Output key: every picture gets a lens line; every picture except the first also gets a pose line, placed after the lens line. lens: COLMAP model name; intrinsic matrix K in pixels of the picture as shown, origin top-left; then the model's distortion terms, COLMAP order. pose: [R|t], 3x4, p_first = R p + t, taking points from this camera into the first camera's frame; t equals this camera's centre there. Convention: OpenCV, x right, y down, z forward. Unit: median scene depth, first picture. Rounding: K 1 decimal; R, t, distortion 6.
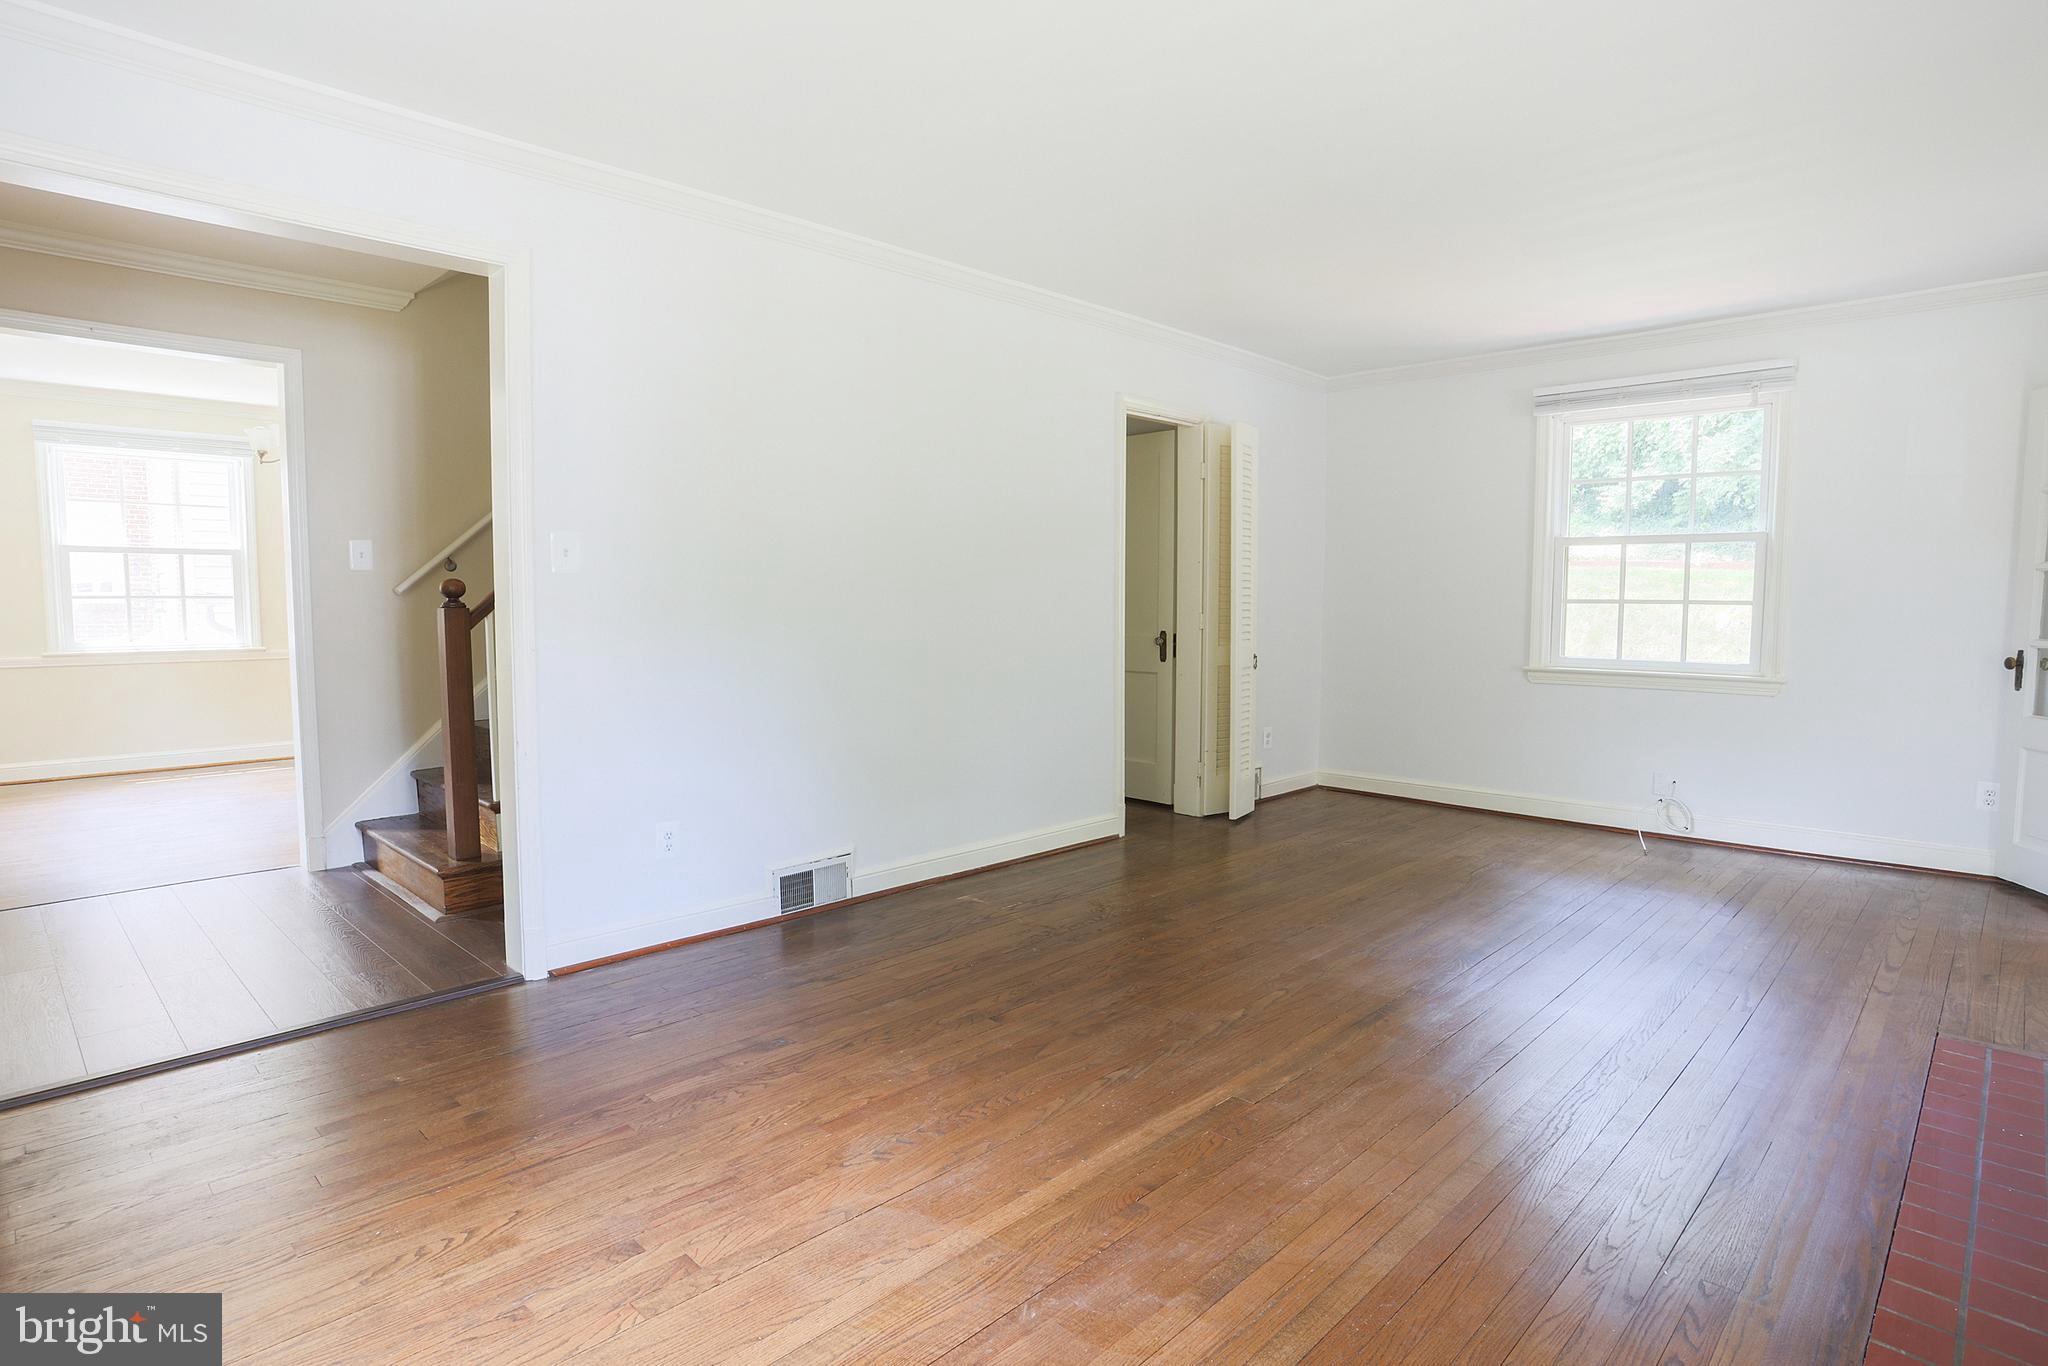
lens RADIAL K [[1078.6, 0, 1017.9], [0, 1078.6, 685.8], [0, 0, 1]] dist [-0.084626, 0.038680]
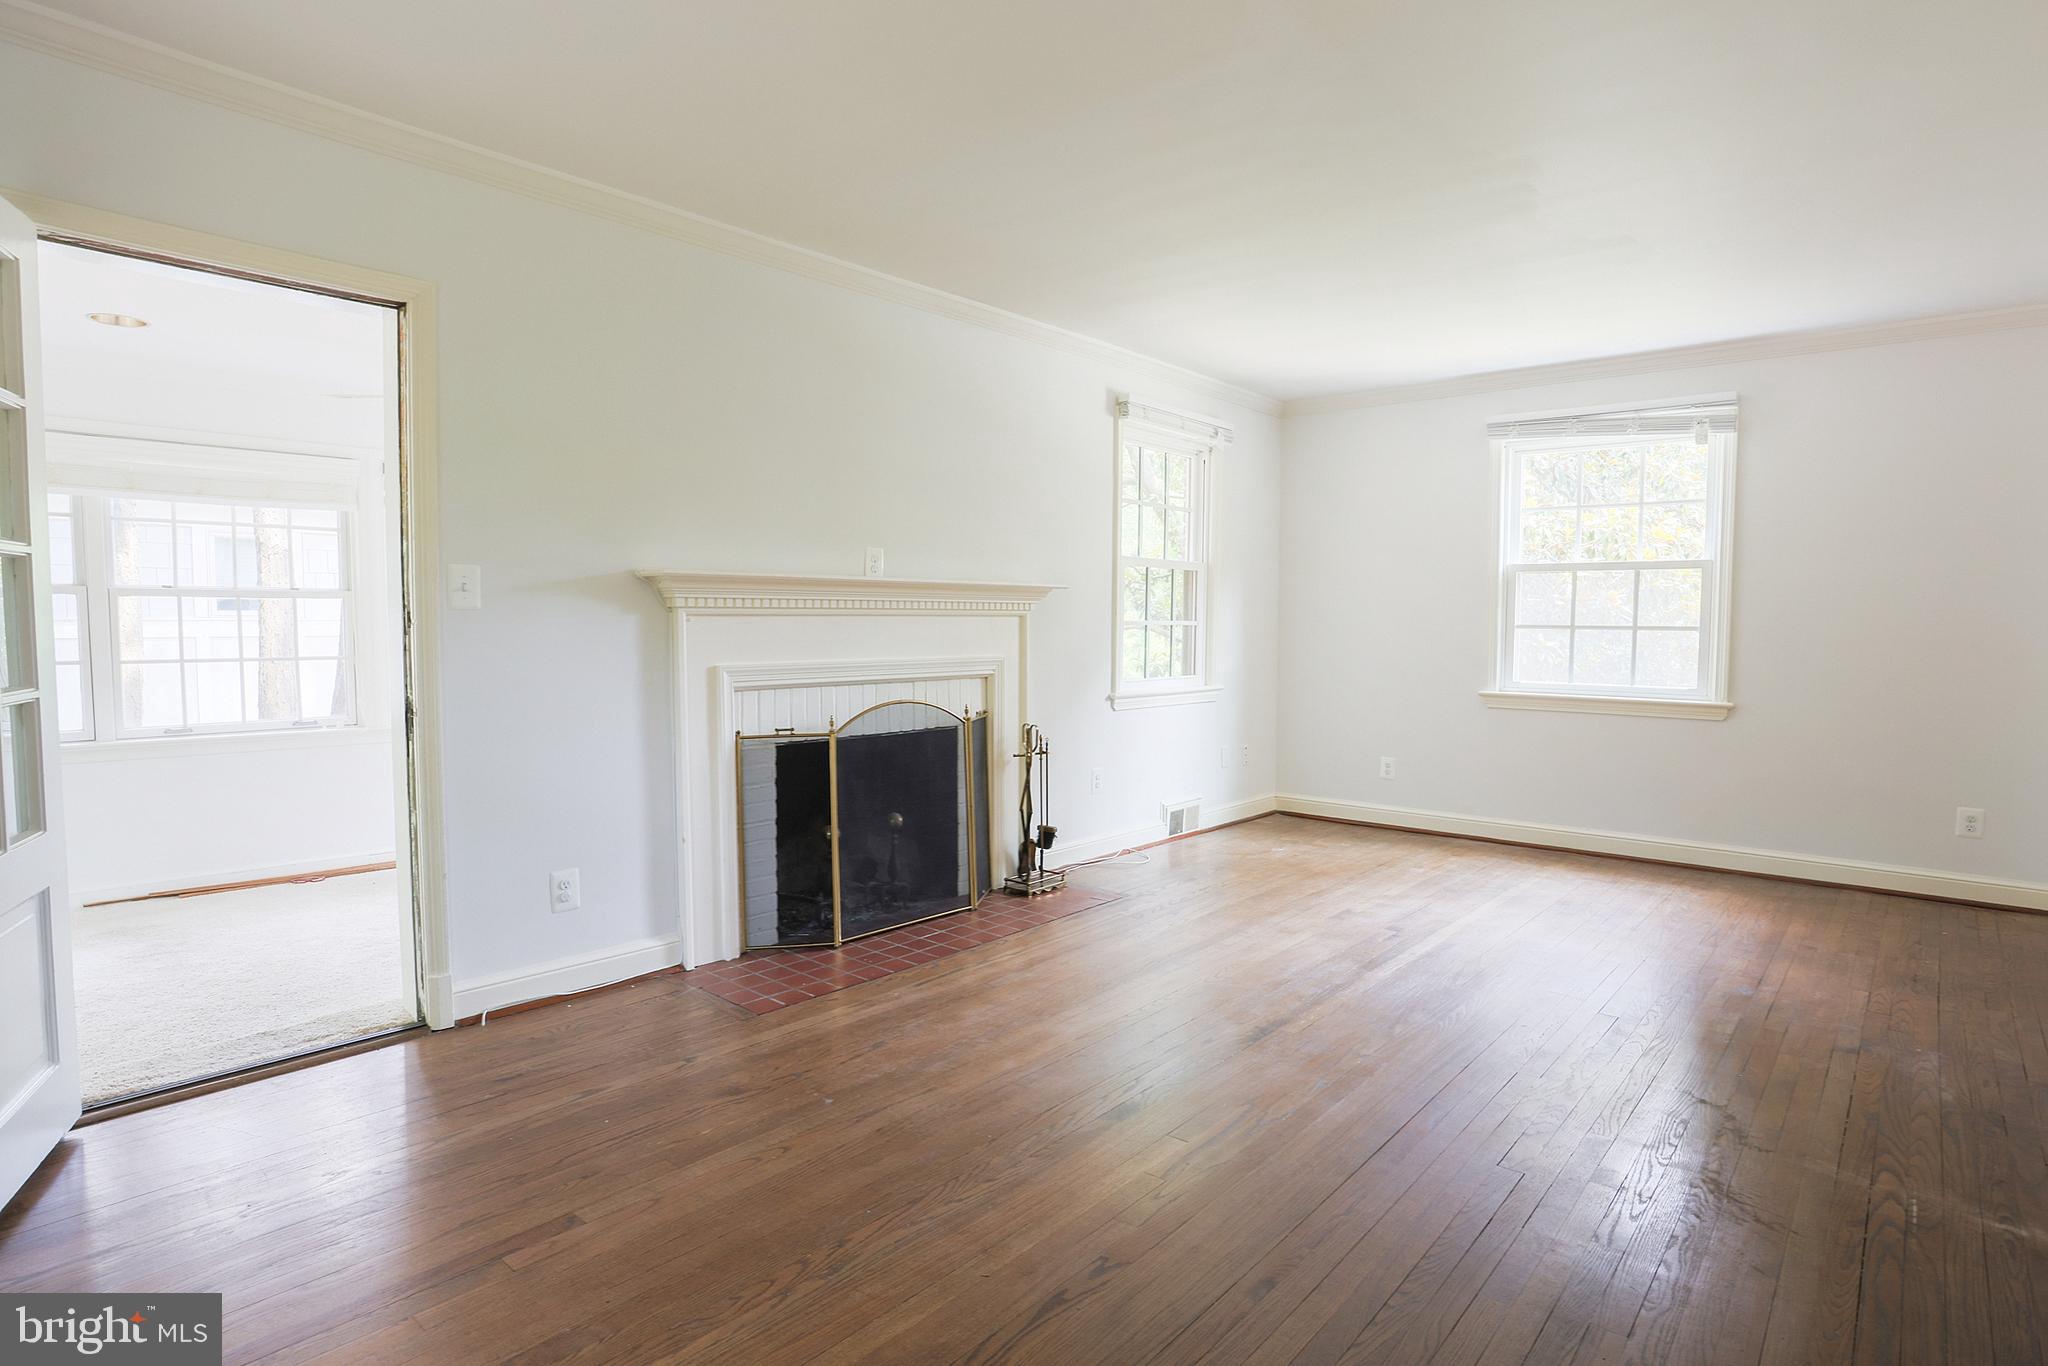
lens RADIAL K [[1063.7, 0, 1034.3], [0, 1063.7, 684.9], [0, 0, 1]] dist [-0.081613, 0.039146]
pose [[-0.998078, -0.004676, -0.061799, 0.606095], [-0.013400, 0.989846, 0.141513, -0.155488], [0.060510, 0.142070, -0.988005, 1.881566]]
